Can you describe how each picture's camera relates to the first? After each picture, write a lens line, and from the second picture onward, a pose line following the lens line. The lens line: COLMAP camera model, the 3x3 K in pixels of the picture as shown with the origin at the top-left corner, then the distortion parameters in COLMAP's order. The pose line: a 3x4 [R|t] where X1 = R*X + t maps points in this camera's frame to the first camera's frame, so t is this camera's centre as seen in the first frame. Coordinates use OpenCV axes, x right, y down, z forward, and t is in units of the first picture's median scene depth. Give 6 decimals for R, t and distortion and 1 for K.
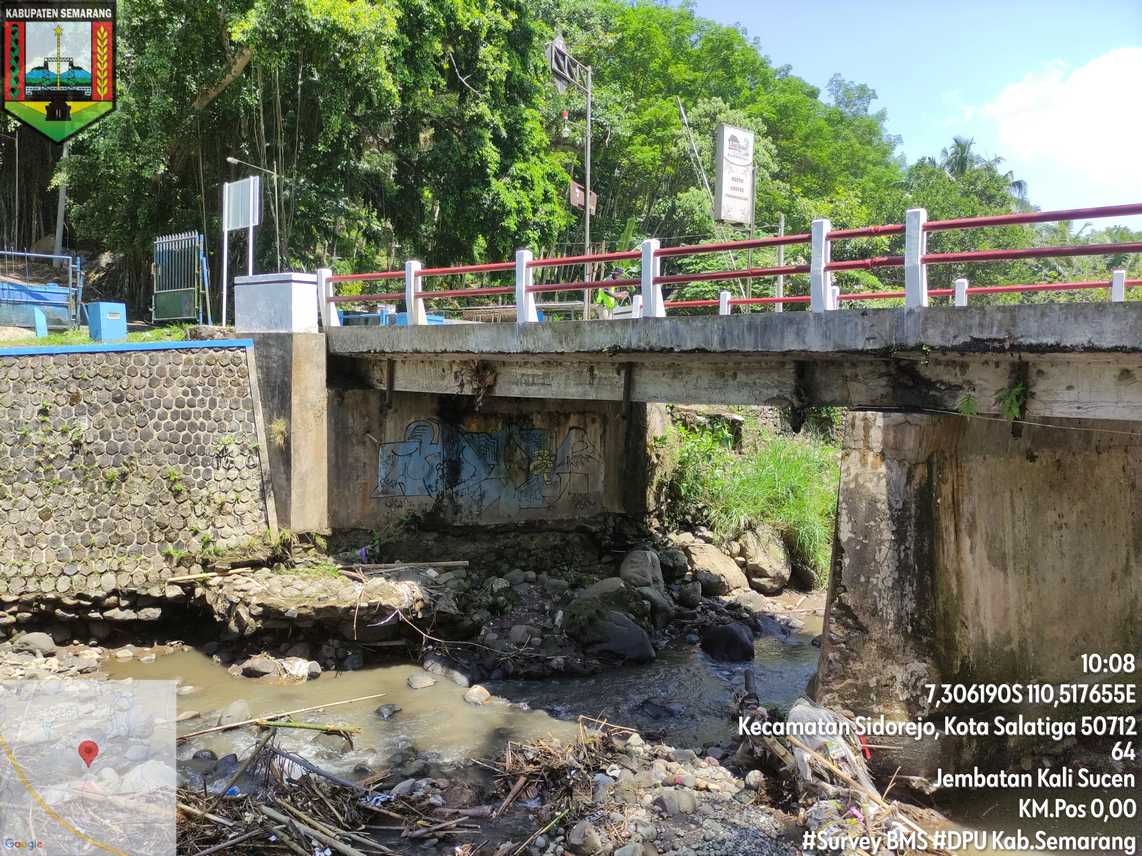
lens RADIAL K [[871.3, 0, 576.6], [0, 871.3, 423.9], [0, 0, 1]] dist [0.037594, -0.011852]
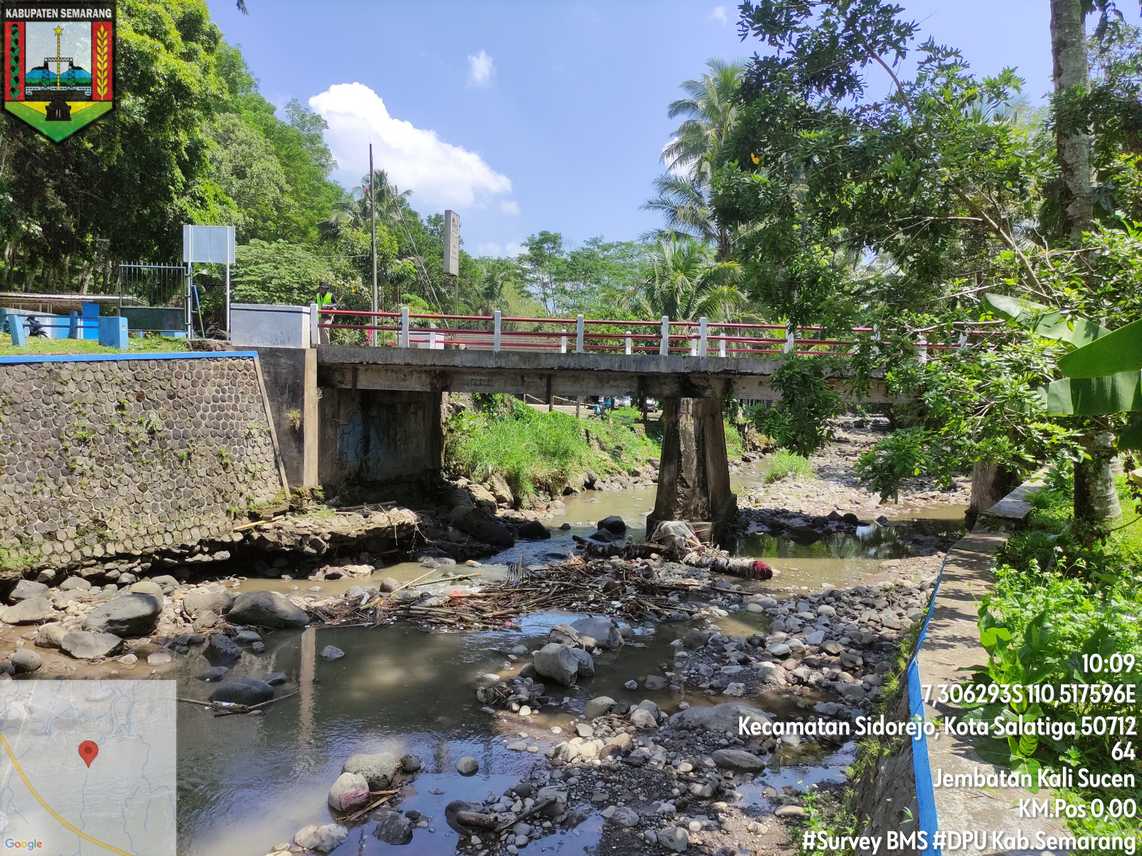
lens RADIAL K [[871.3, 0, 580.3], [0, 871.3, 420.7], [0, 0, 1]] dist [0.037594, -0.011852]
pose [[0.728033, -0.029349, 0.684914, -1.020989], [0.022689, 0.999567, 0.018715, -0.003382], [-0.685167, 0.001915, 0.728384, -0.363156]]
